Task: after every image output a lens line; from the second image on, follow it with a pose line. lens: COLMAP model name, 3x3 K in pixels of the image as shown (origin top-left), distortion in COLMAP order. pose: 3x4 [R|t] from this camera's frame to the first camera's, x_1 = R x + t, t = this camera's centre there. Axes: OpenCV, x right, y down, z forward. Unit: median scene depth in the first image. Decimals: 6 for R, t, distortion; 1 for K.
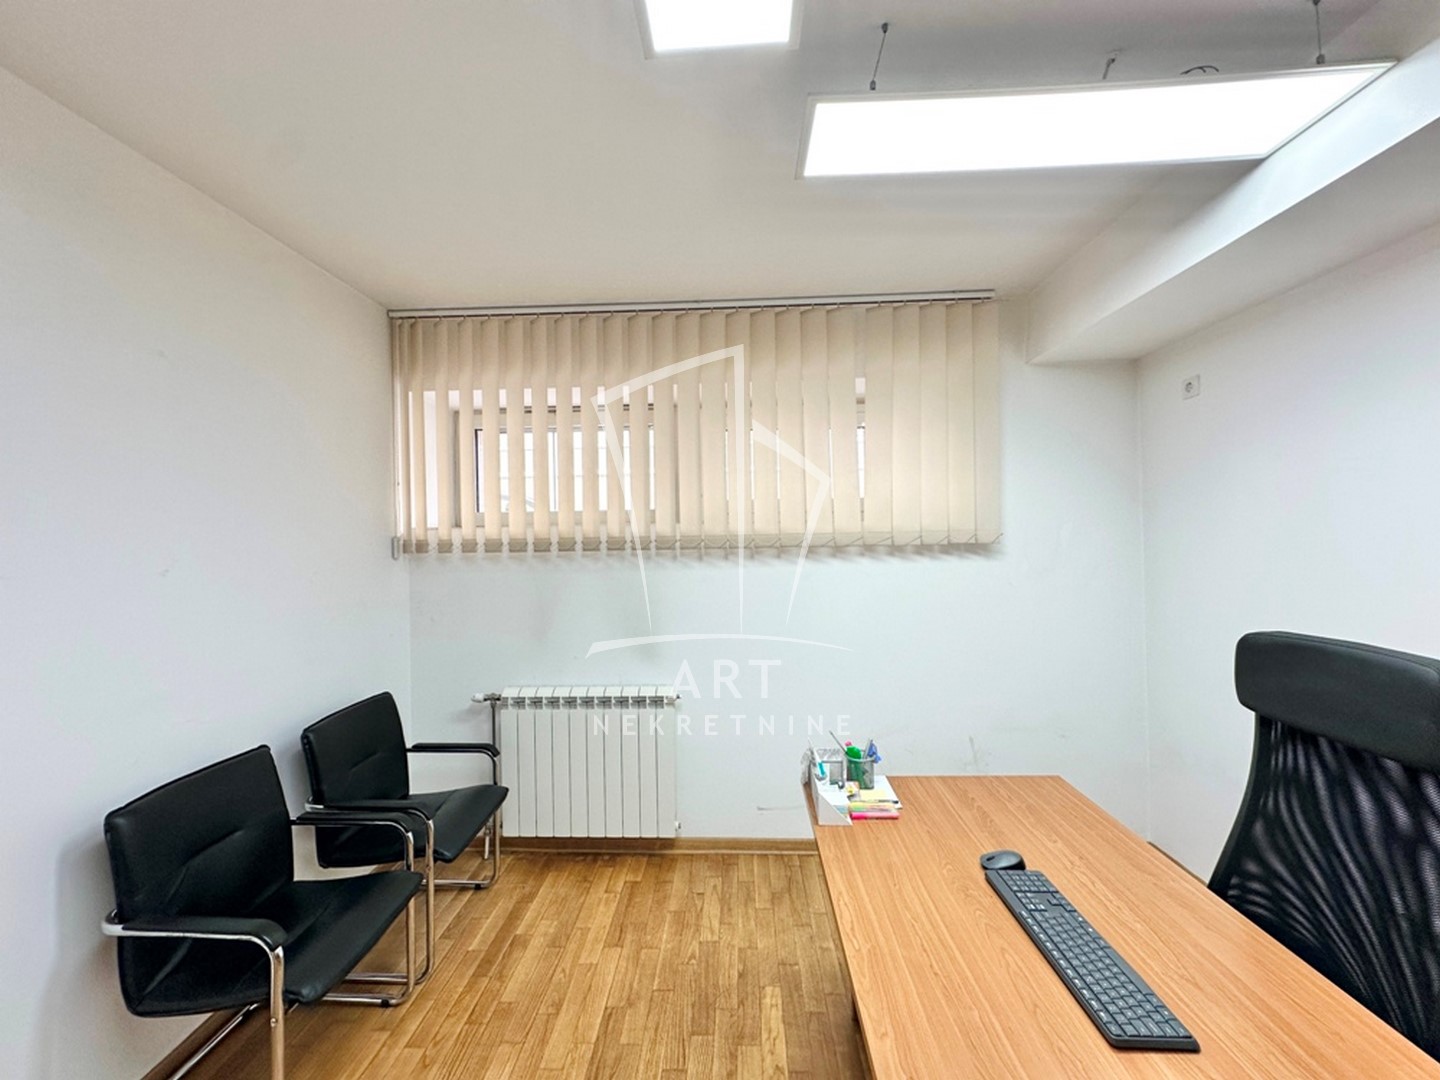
lens RADIAL K [[573.8, 0, 719.0], [0, 573.8, 538.3], [0, 0, 1]] dist [0.000987, 0.000336]
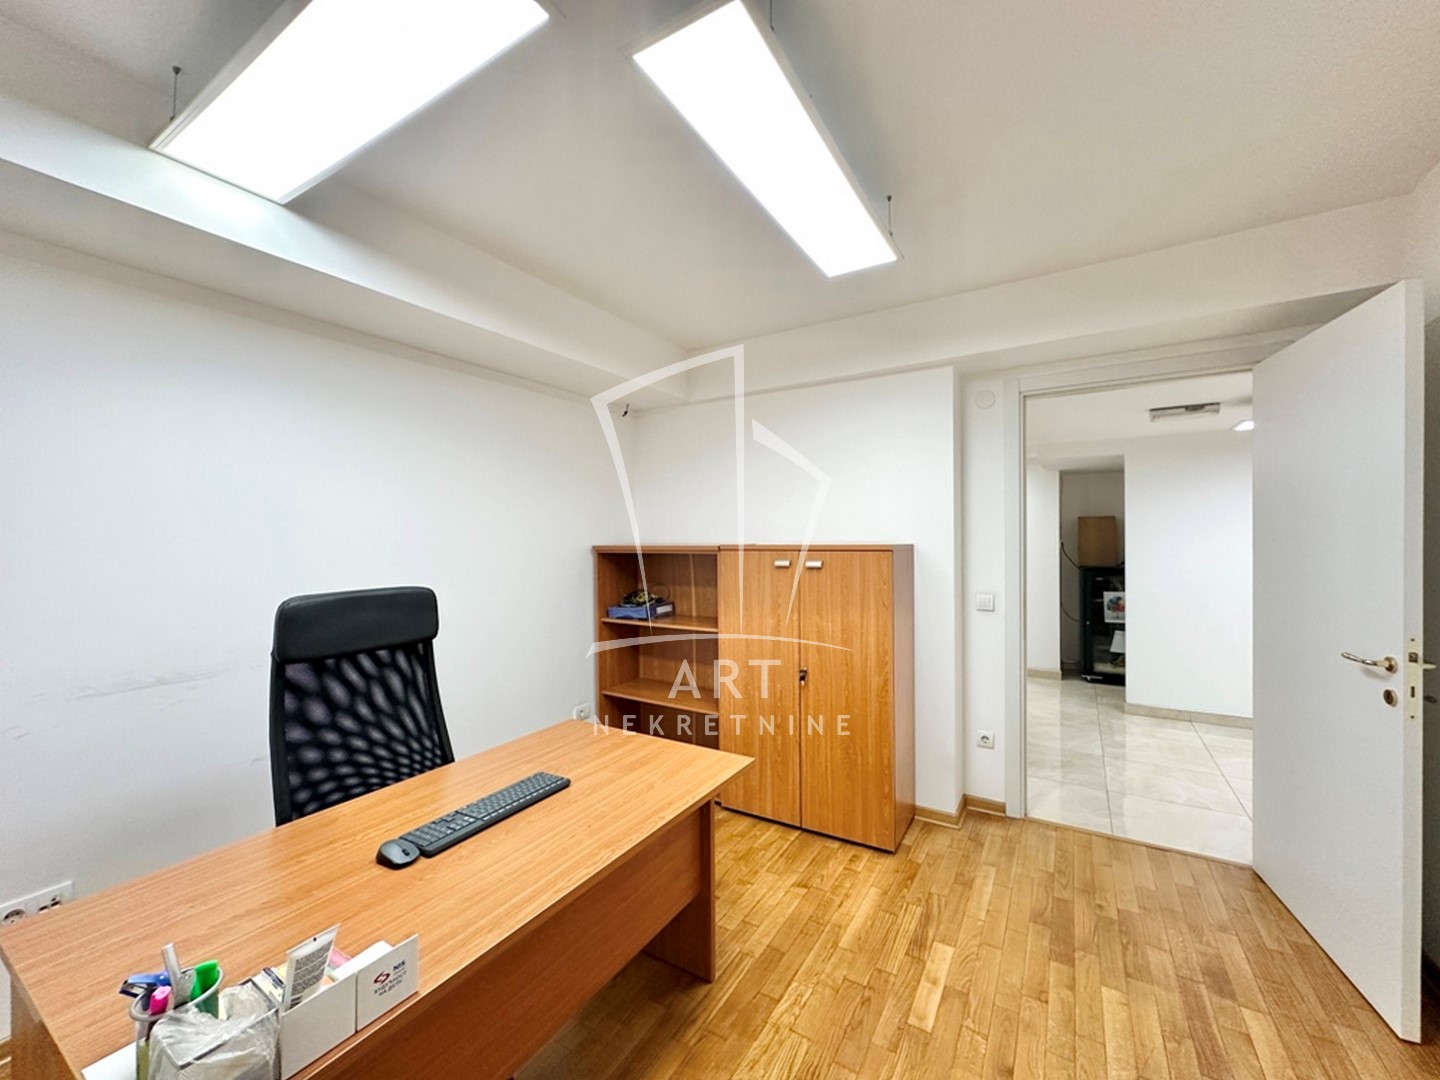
lens RADIAL K [[573.8, 0, 719.2], [0, 573.8, 543.2], [0, 0, 1]] dist [0.000987, 0.000336]
pose [[-0.876179, 0.025632, 0.481304, -0.231437], [0.028991, 0.999580, -0.000455, 0.036396], [-0.481113, 0.013555, -0.876554, 0.824983]]
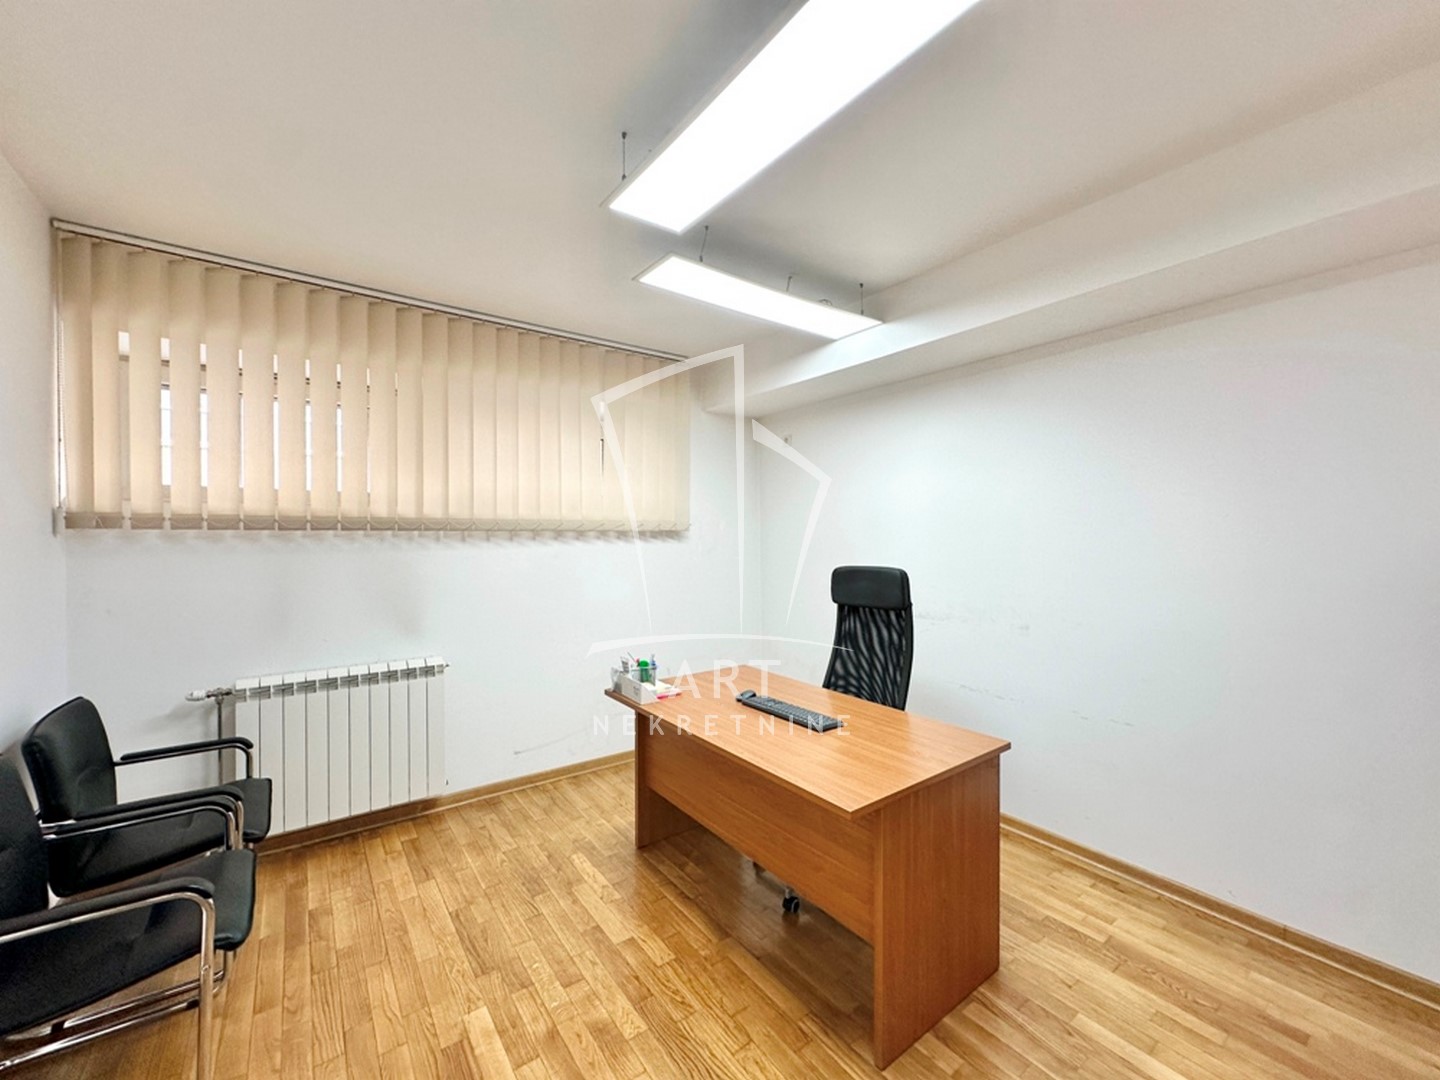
lens RADIAL K [[573.8, 0, 719.2], [0, 573.8, 535.1], [0, 0, 1]] dist [0.000987, 0.000336]
pose [[0.778690, 0.016567, 0.627190, -0.380496], [-0.008820, 0.999842, -0.015460, 0.043163], [-0.627346, 0.006507, 0.778713, -0.195010]]
